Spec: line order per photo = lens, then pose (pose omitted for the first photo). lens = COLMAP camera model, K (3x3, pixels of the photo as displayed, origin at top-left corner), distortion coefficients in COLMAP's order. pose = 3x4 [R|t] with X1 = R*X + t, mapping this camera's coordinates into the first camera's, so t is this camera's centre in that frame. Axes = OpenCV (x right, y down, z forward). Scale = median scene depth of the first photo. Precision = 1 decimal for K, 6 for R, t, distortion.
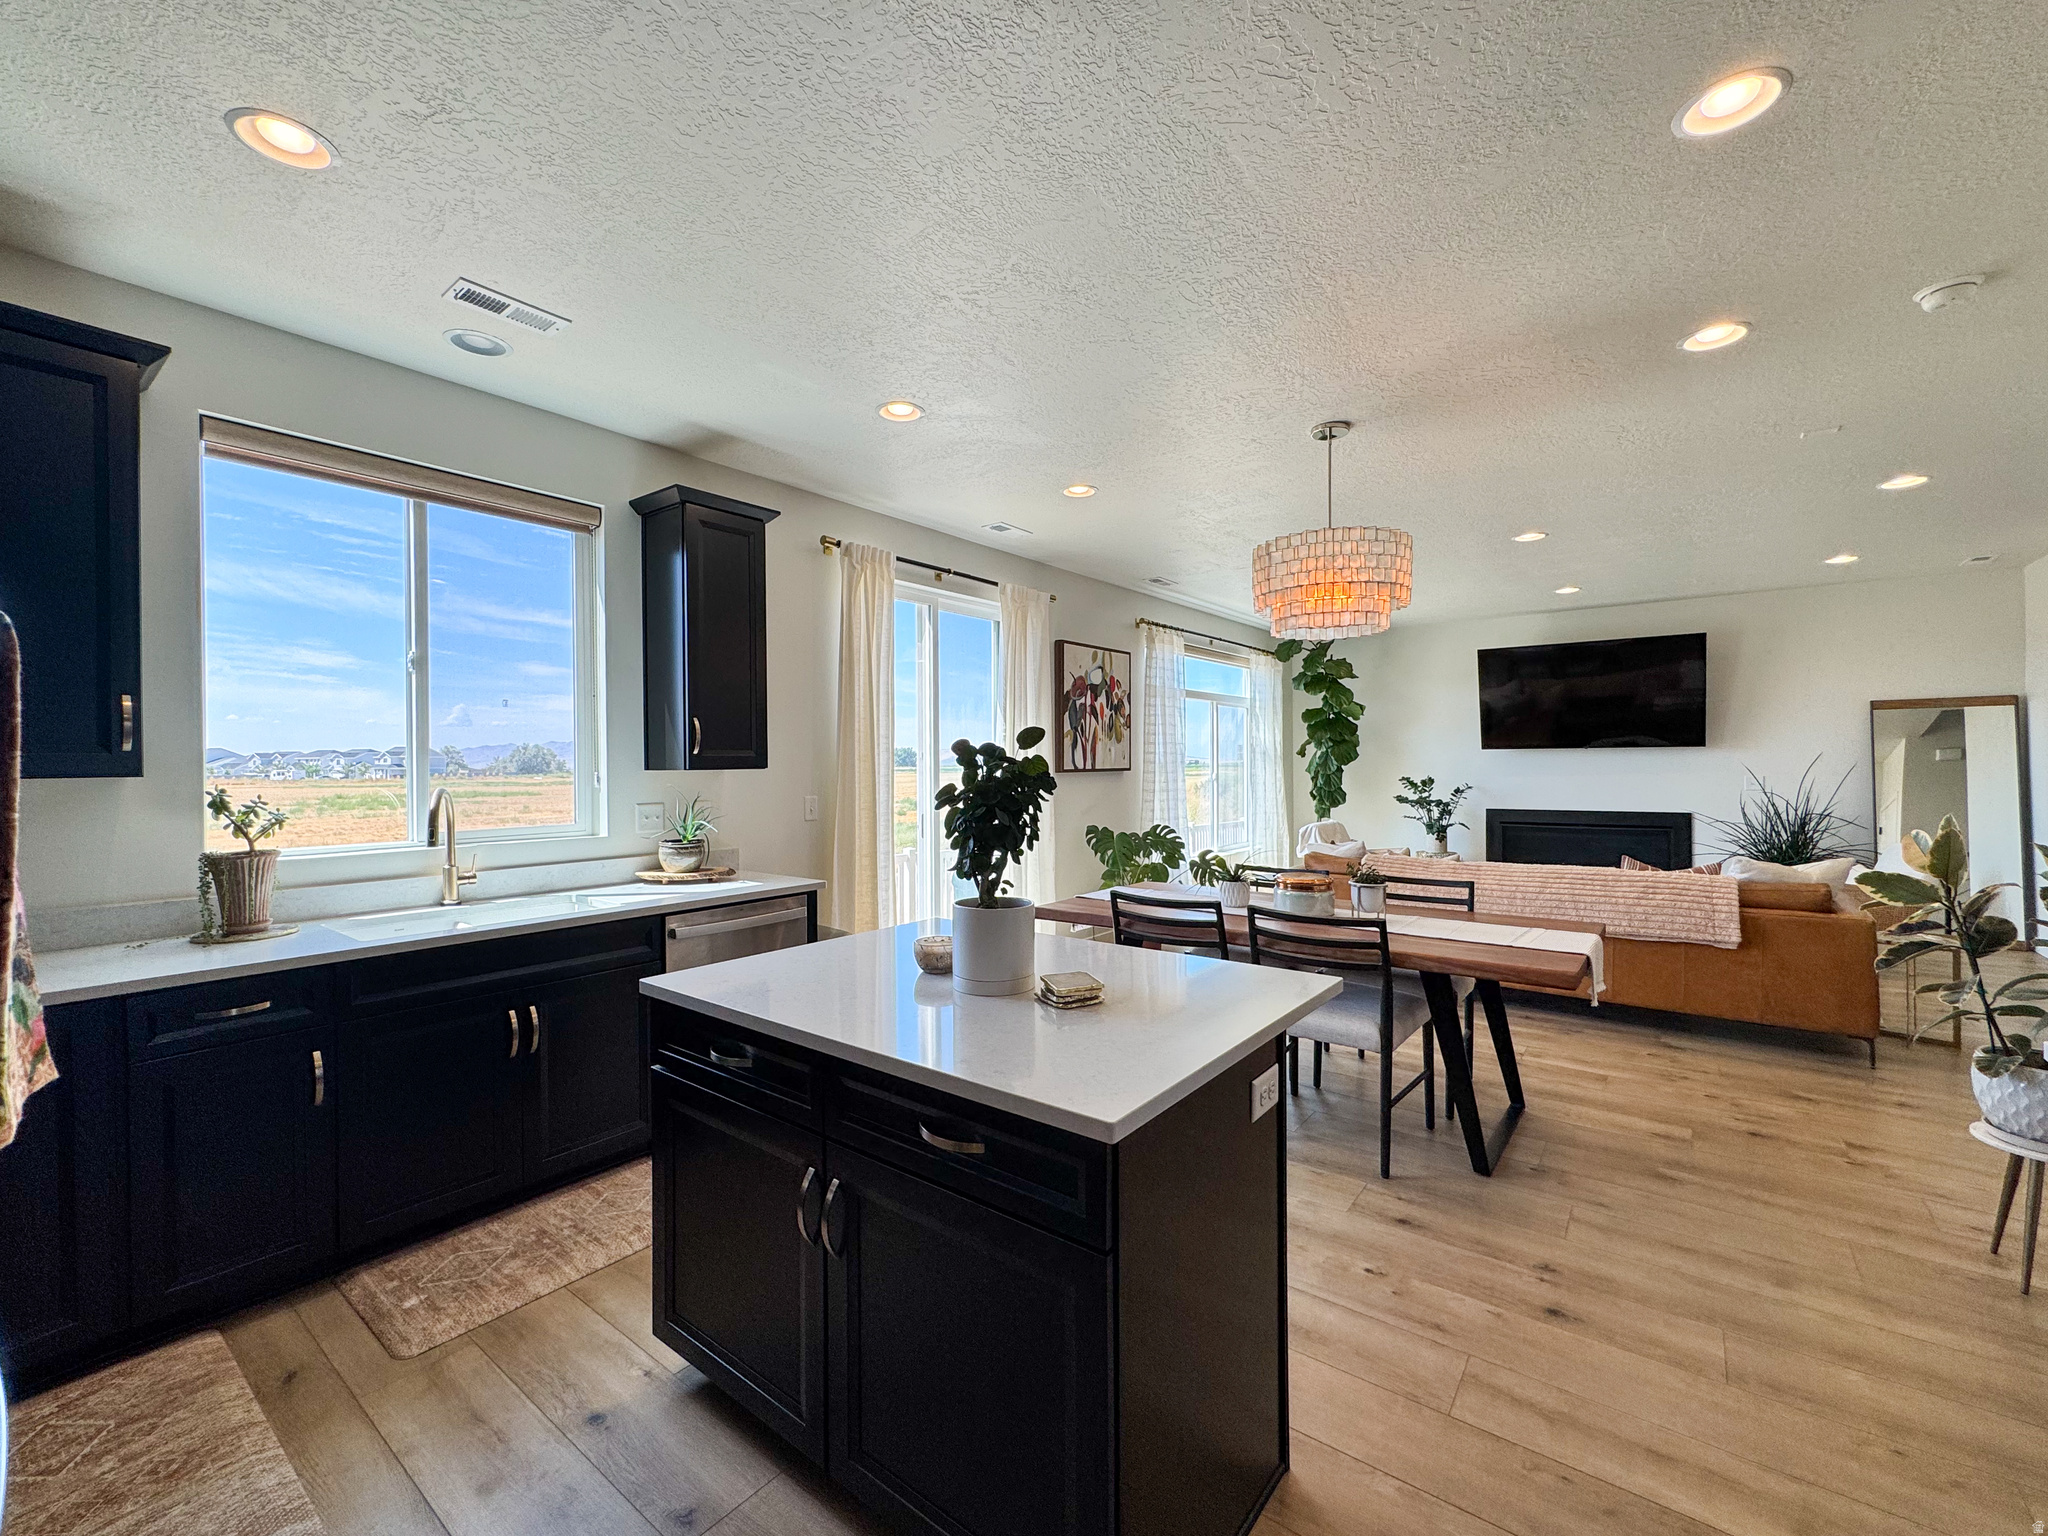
lens RADIAL K [[848.0, 0, 1022.6], [0, 848.0, 765.2], [0, 0, 1]] dist [-0.002395, -0.000128]
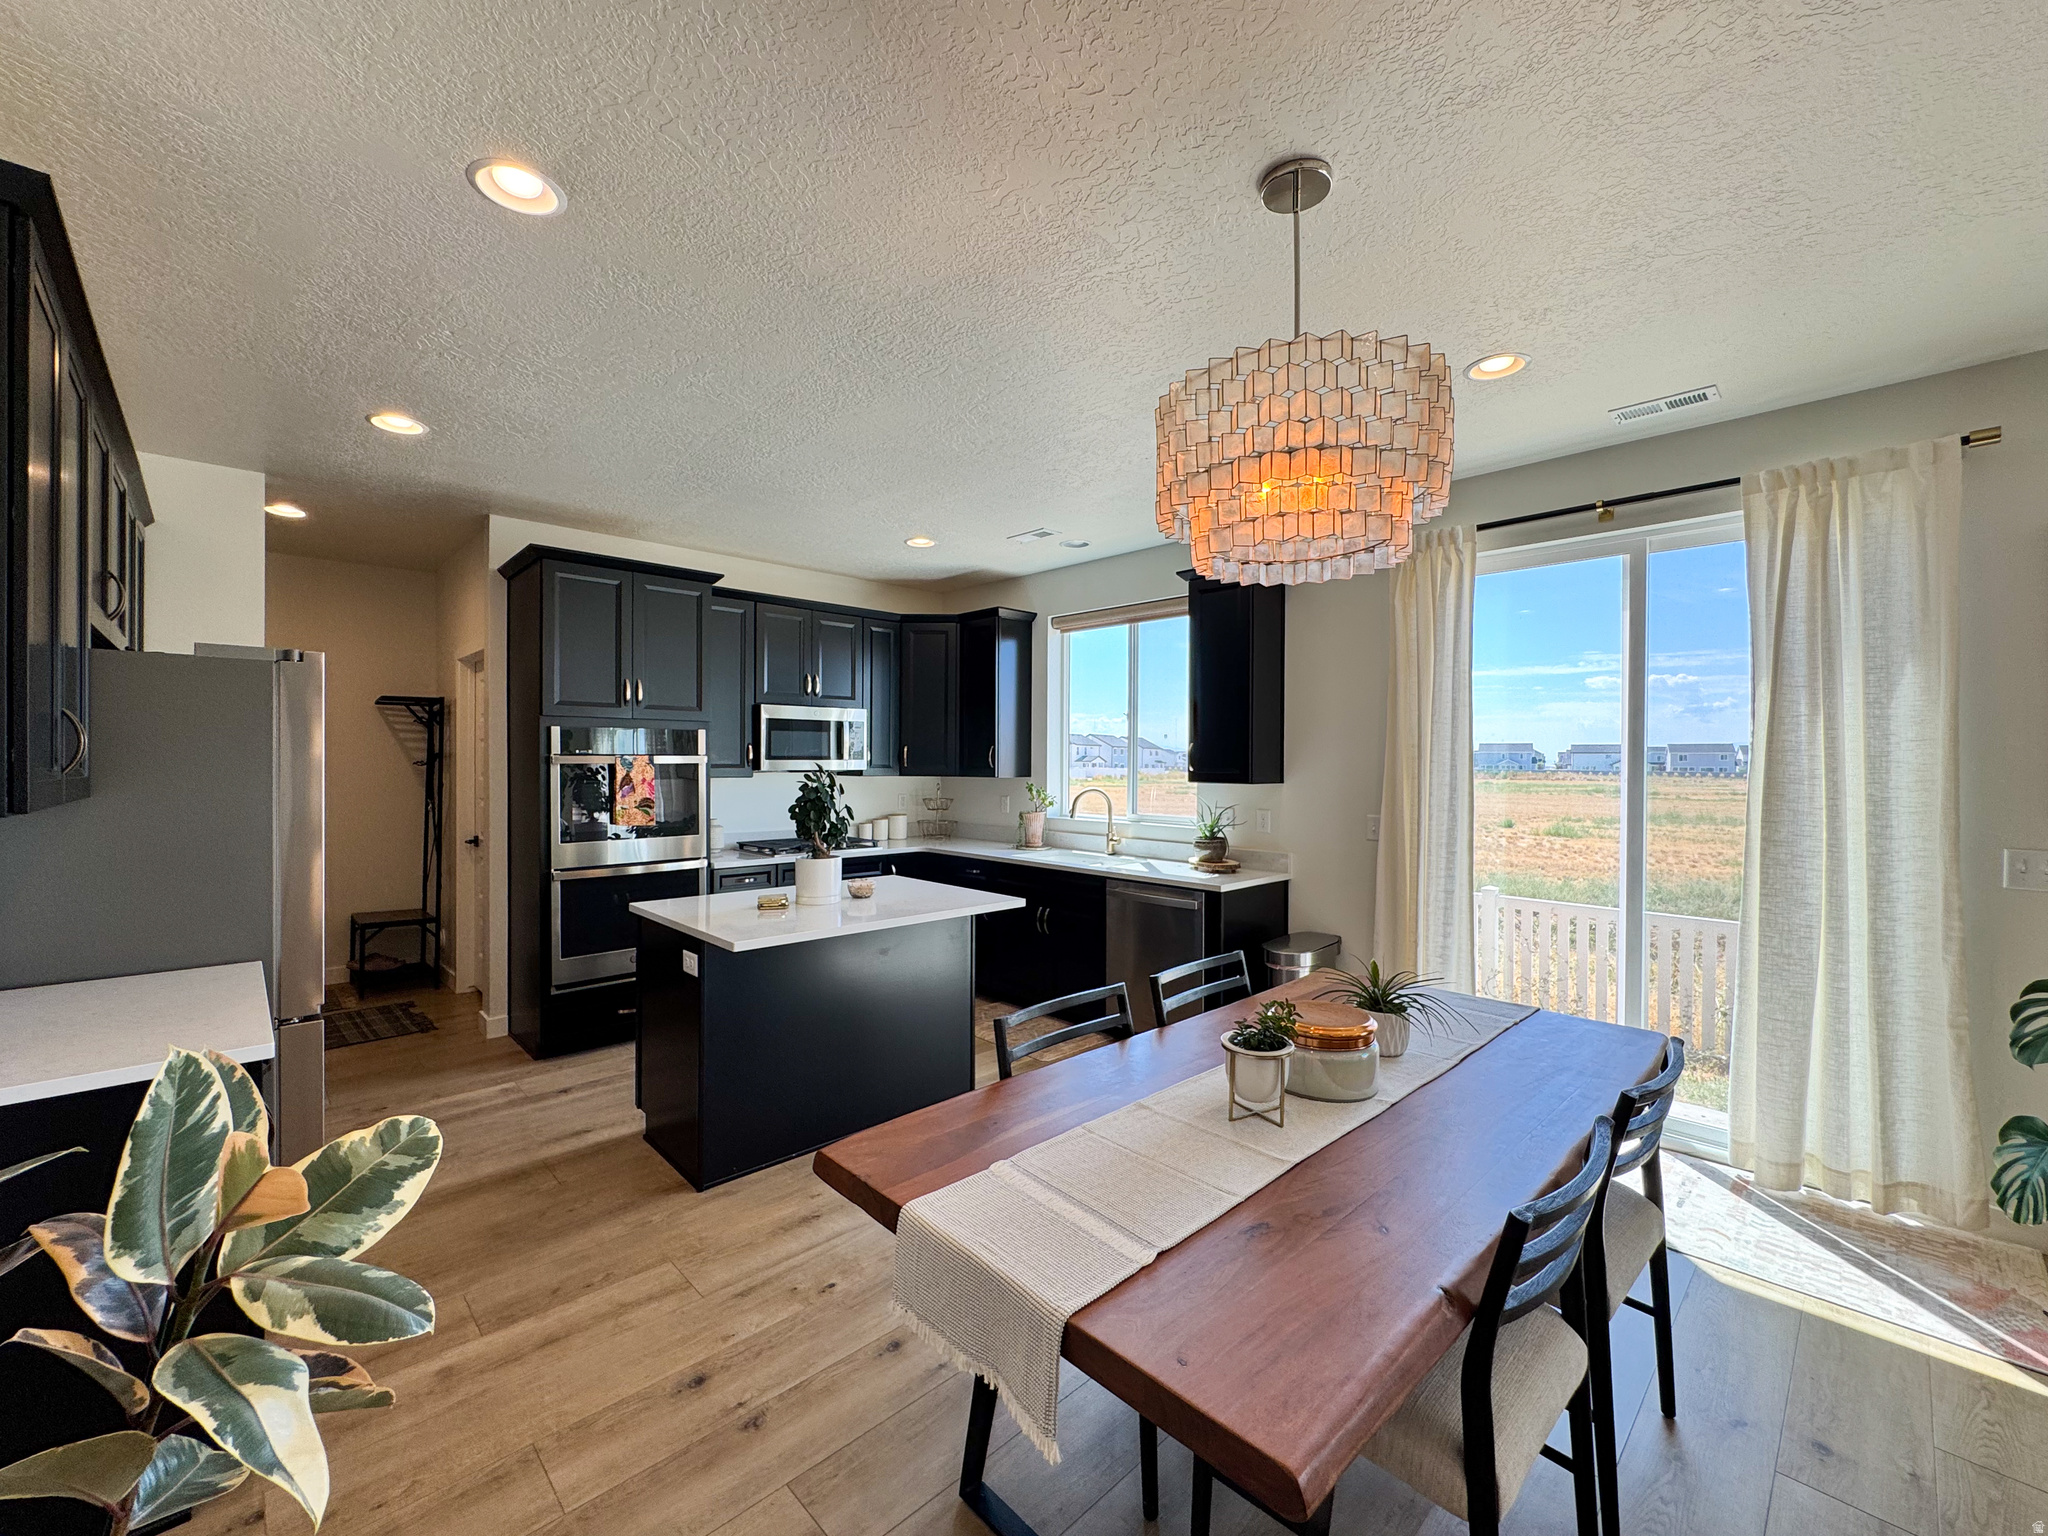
lens RADIAL K [[837.0, 0, 1023.3], [0, 837.0, 766.9], [0, 0, 1]] dist [-0.000327, 0.000011]
pose [[-0.146751, 0.011804, -0.989103, 0.483105], [-0.008999, 0.999871, 0.013268, -0.017768], [0.989133, 0.010848, -0.146626, 0.482149]]
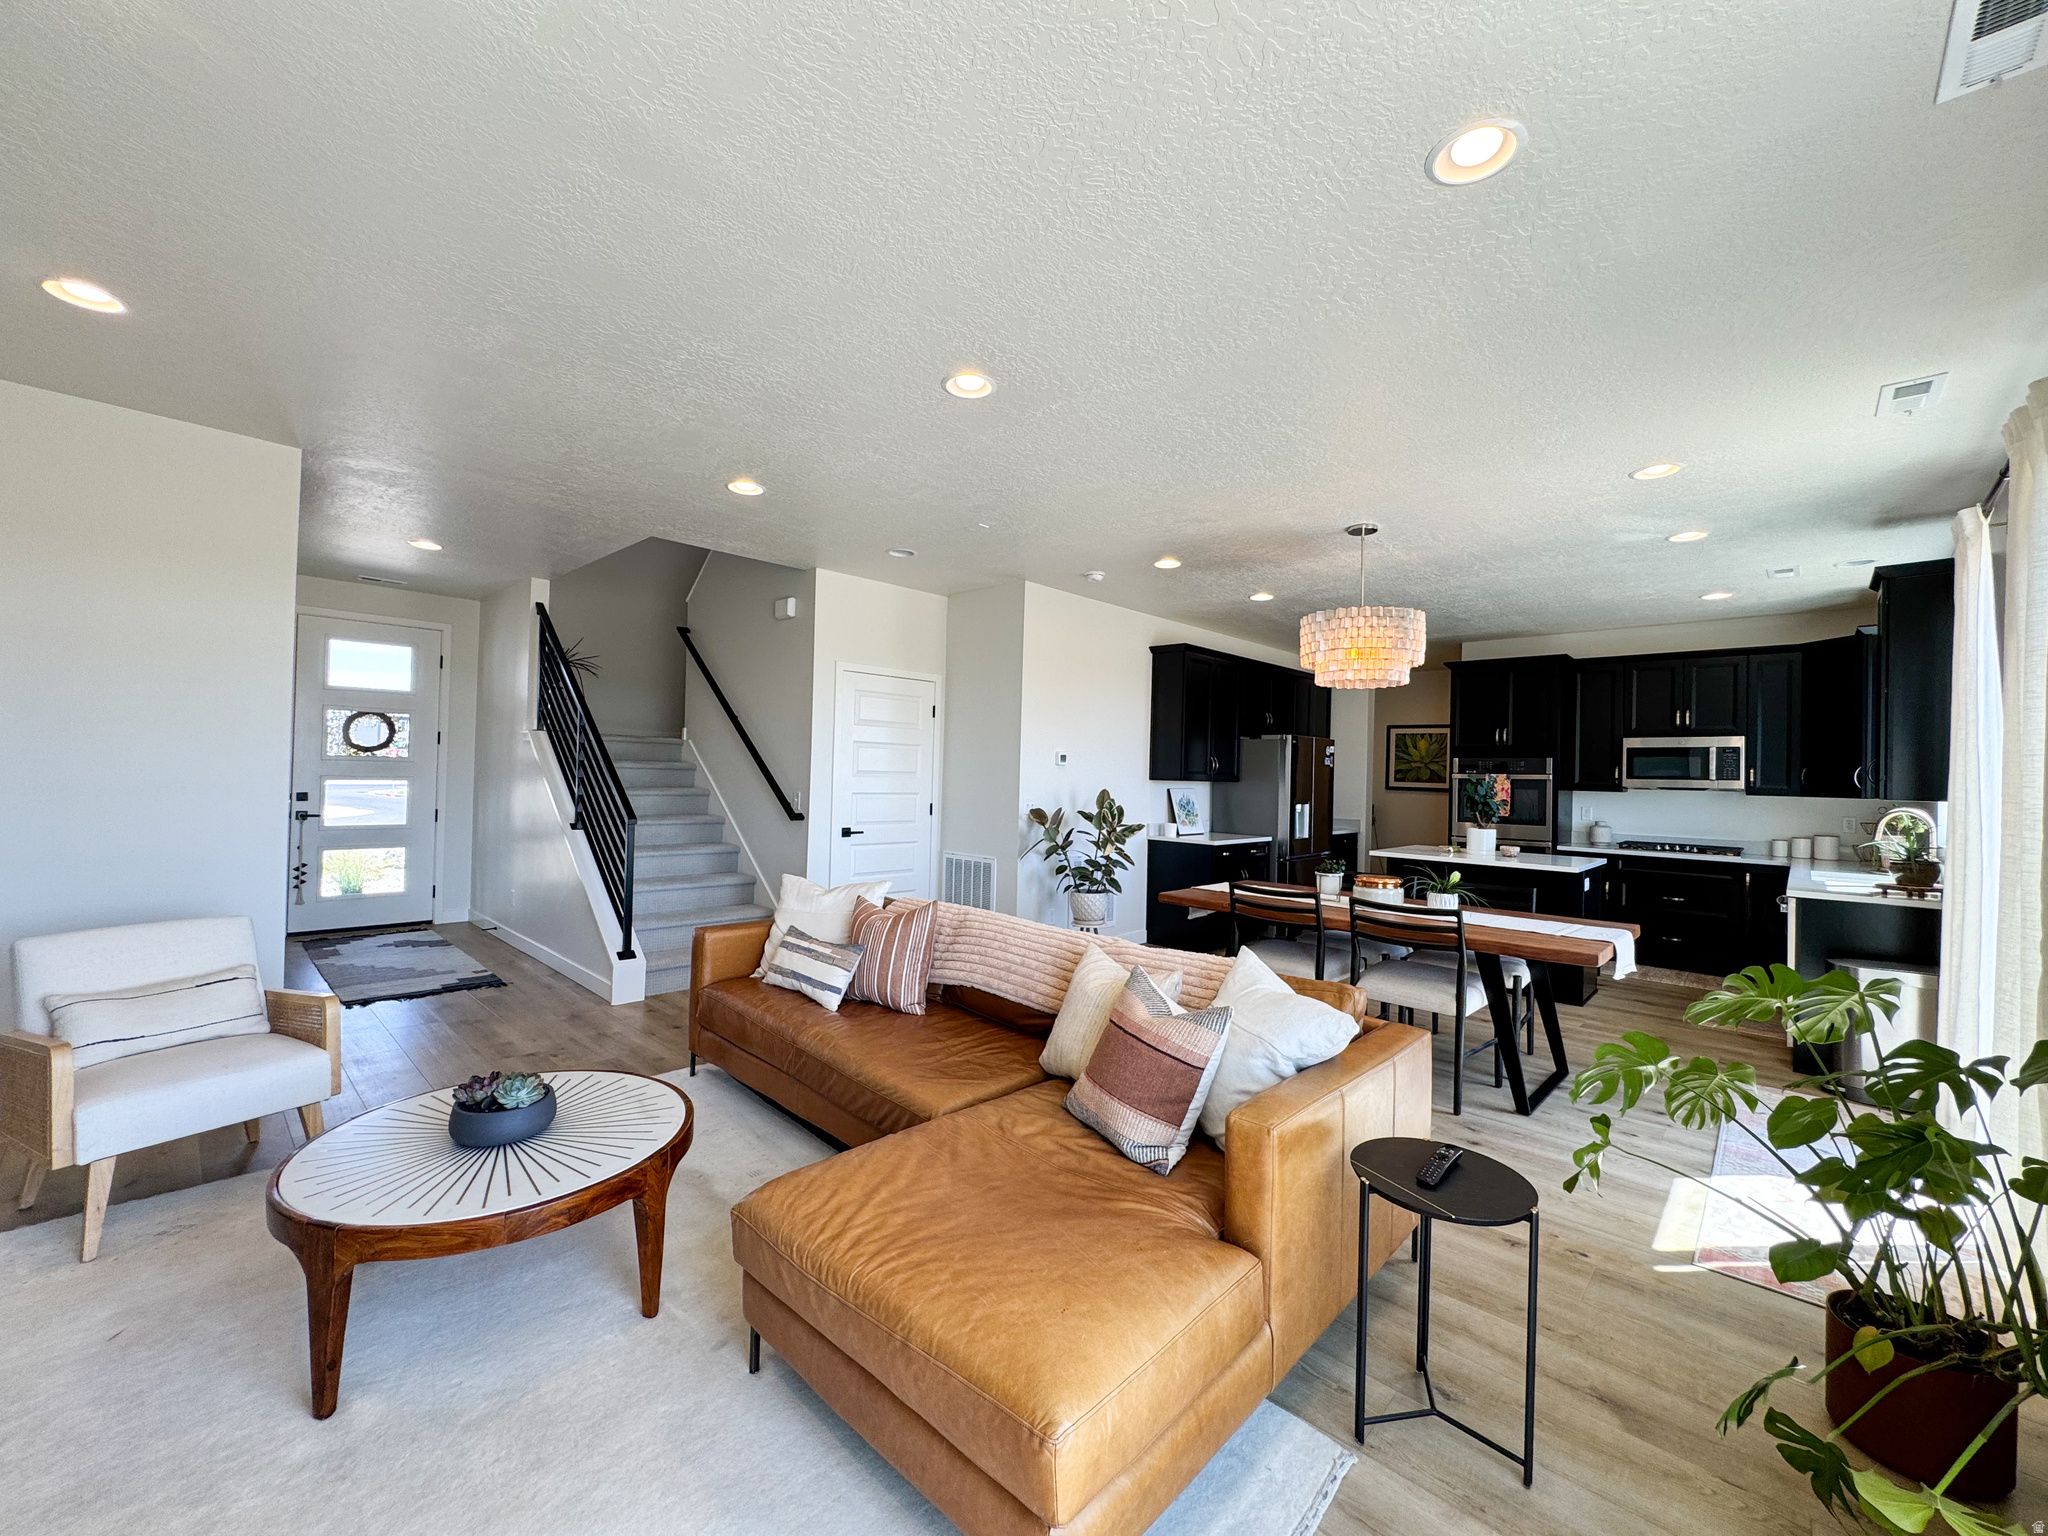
lens RADIAL K [[814.8, 0, 1021.8], [0, 814.8, 767.4], [0, 0, 1]] dist [-0.002480, 0.000111]
pose [[-0.994251, -0.016932, 0.105727, 0.395996], [-0.017807, 0.999814, -0.007340, -0.005529], [-0.105583, -0.009180, -0.994368, 1.216680]]
